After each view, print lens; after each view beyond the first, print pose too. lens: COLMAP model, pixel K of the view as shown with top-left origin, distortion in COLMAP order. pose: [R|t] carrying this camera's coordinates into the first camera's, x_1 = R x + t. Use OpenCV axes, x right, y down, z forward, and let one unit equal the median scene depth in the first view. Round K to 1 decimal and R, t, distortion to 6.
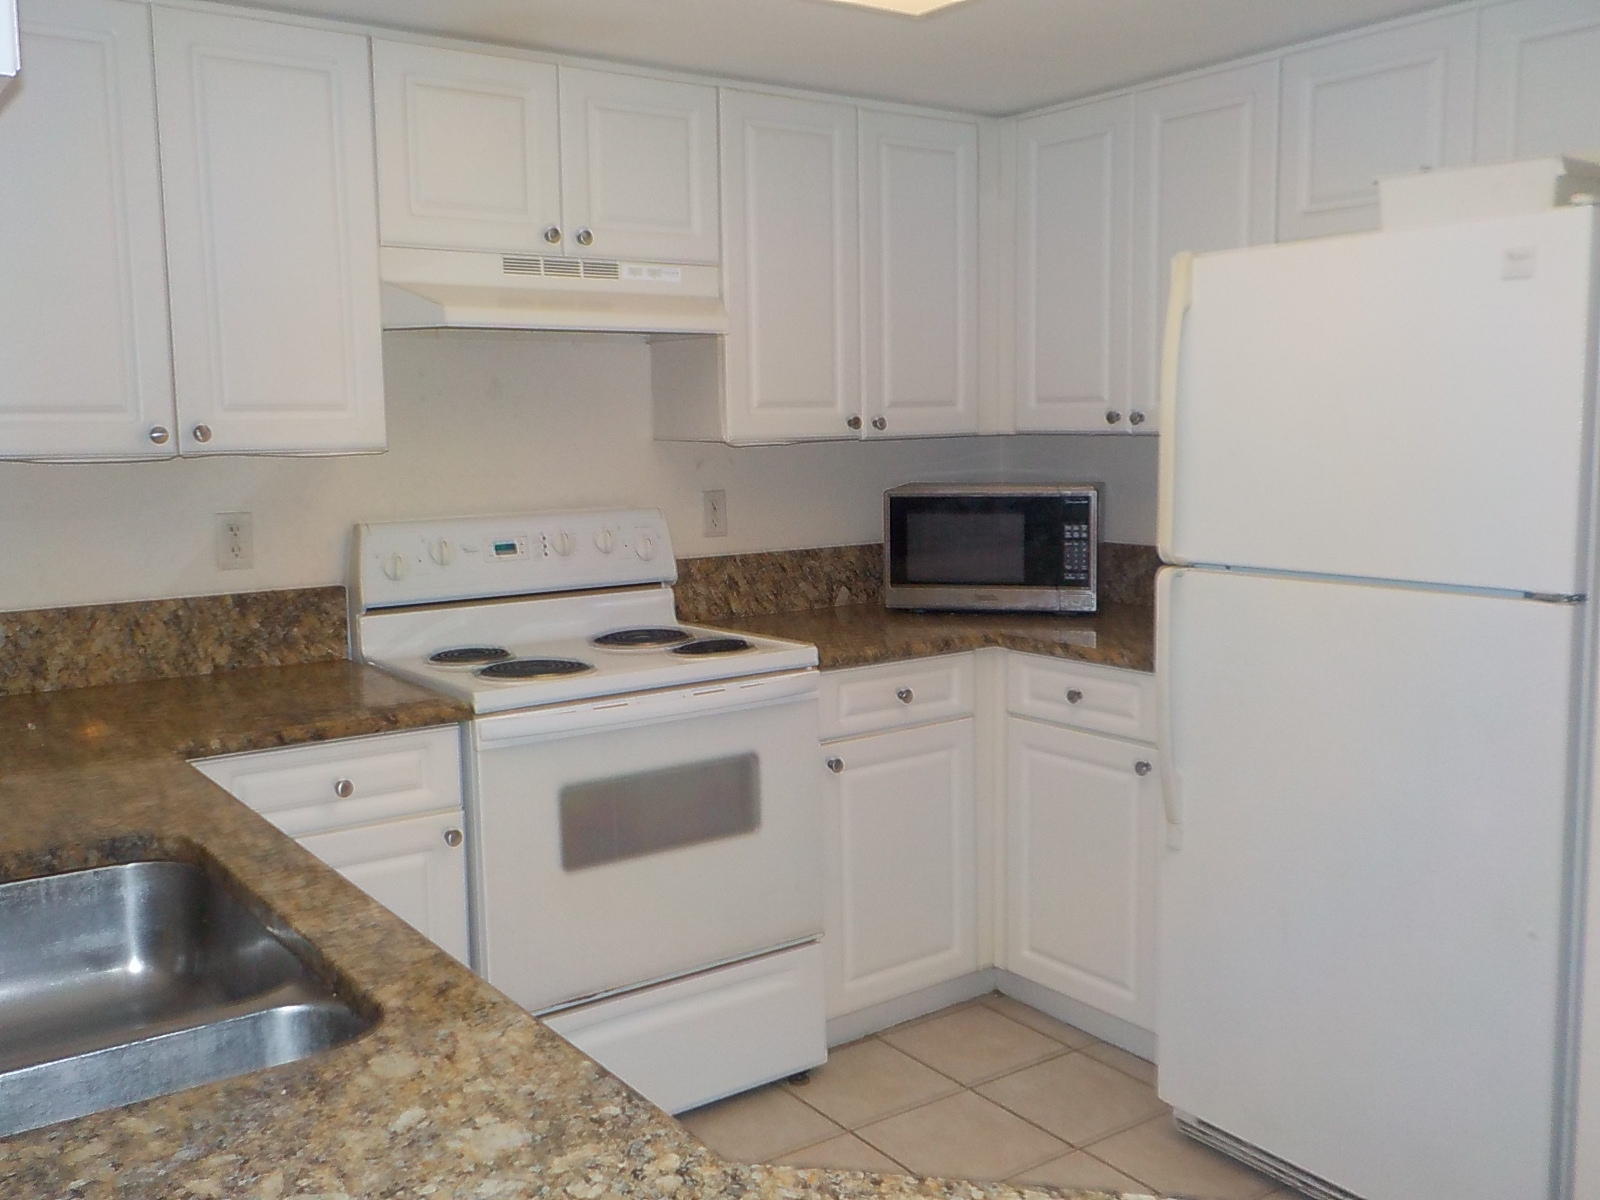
lens RADIAL K [[1465.7, 0, 800.0], [0, 1465.7, 600.0], [0, 0, 1]] dist [-0.004853, 0.011951]
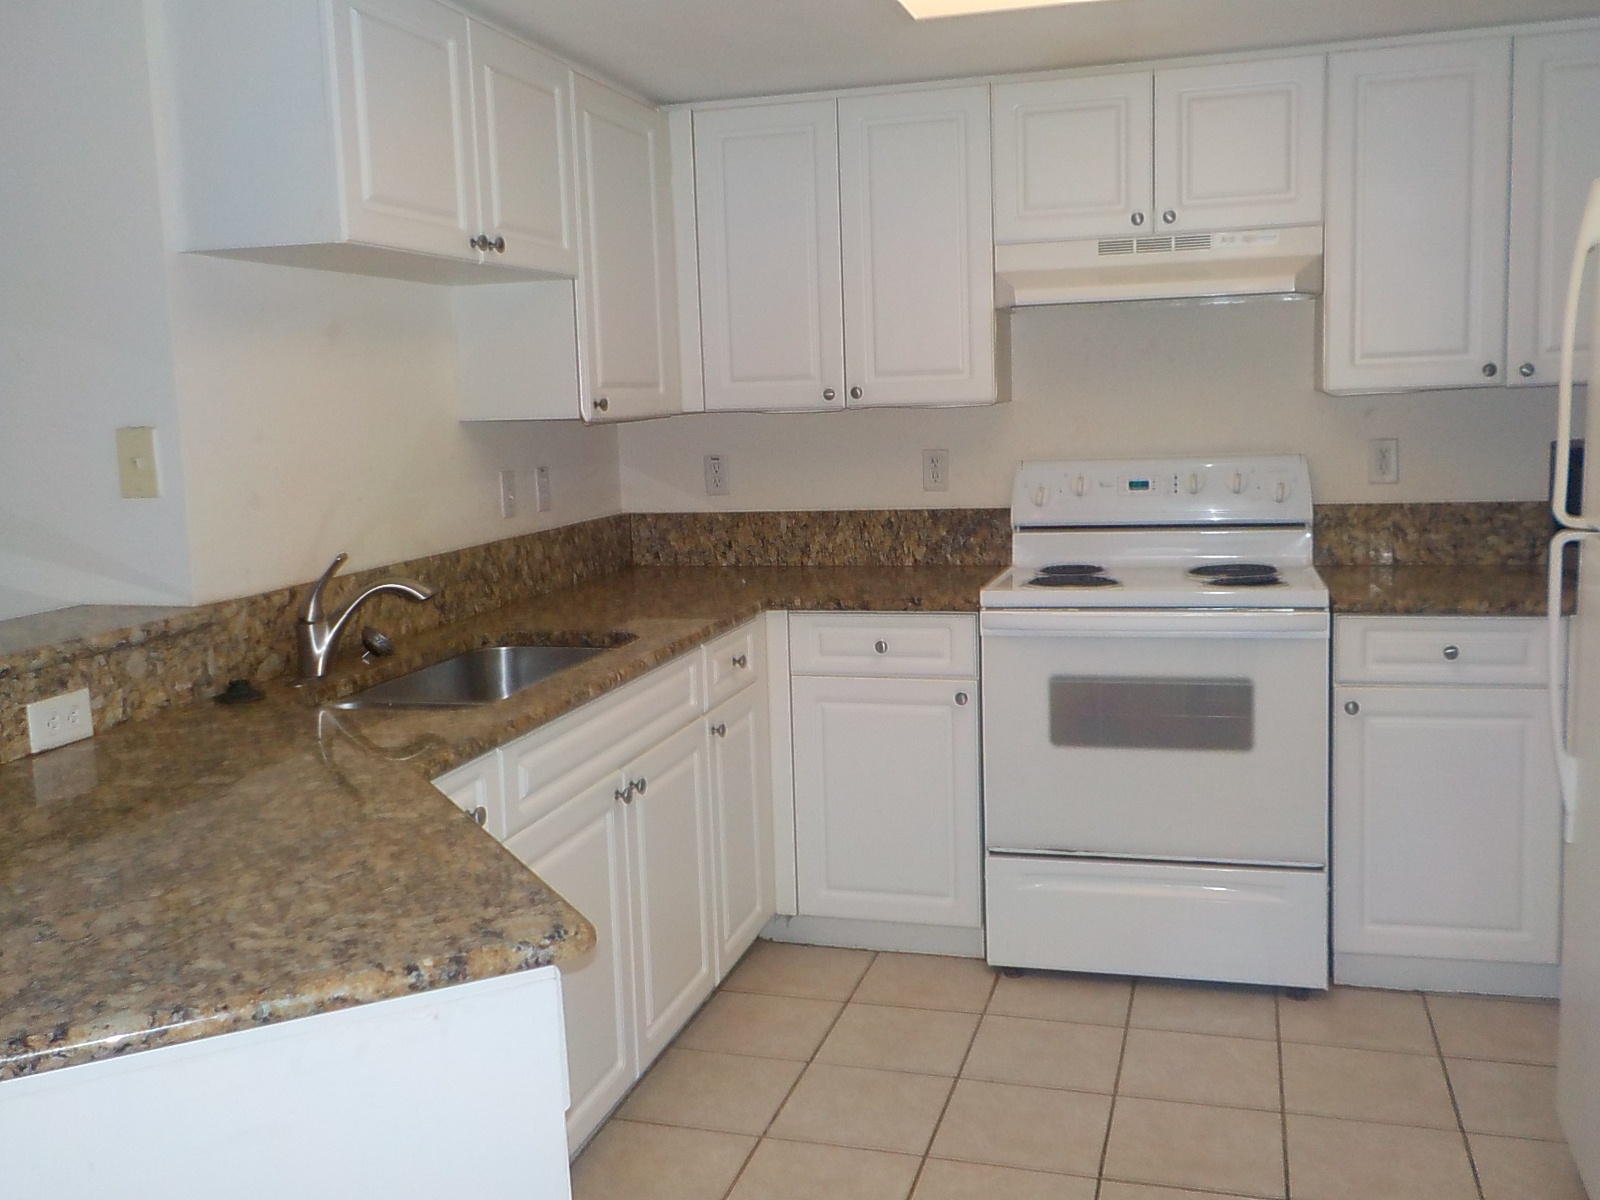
lens RADIAL K [[1562.4, 0, 800.0], [0, 1562.4, 600.0], [0, 0, 1]] dist [0.009680, 0.007792]
pose [[0.602220, 0.099620, -0.792090, 0.678382], [-0.069918, 0.994953, 0.071976, -0.015455], [0.795263, 0.012036, 0.606146, 0.024453]]
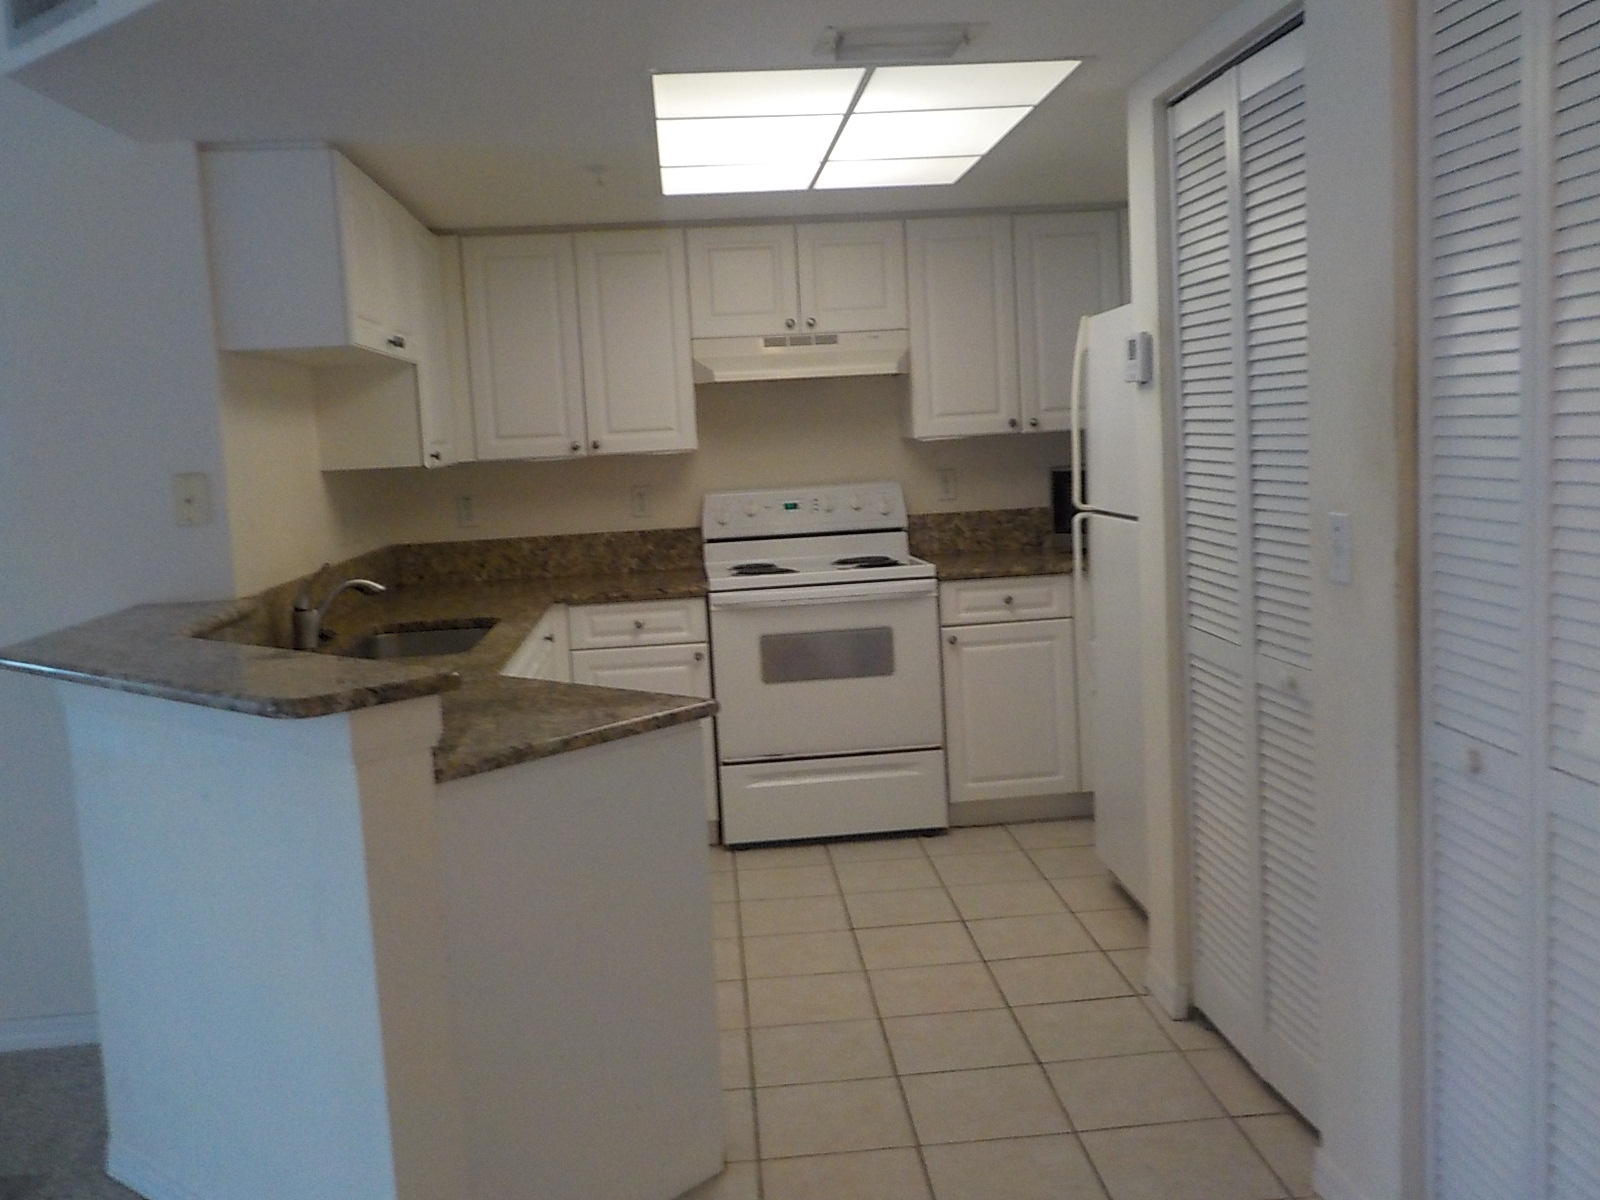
lens RADIAL K [[1560.5, 0, 836.9], [0, 1560.5, 634.2], [0, 0, 1]] dist [0.000231, 0.004107]
pose [[0.855084, 0.039480, -0.516984, 0.826891], [-0.023606, 0.999027, 0.037247, 0.046128], [0.517951, -0.019645, 0.855185, -0.544500]]
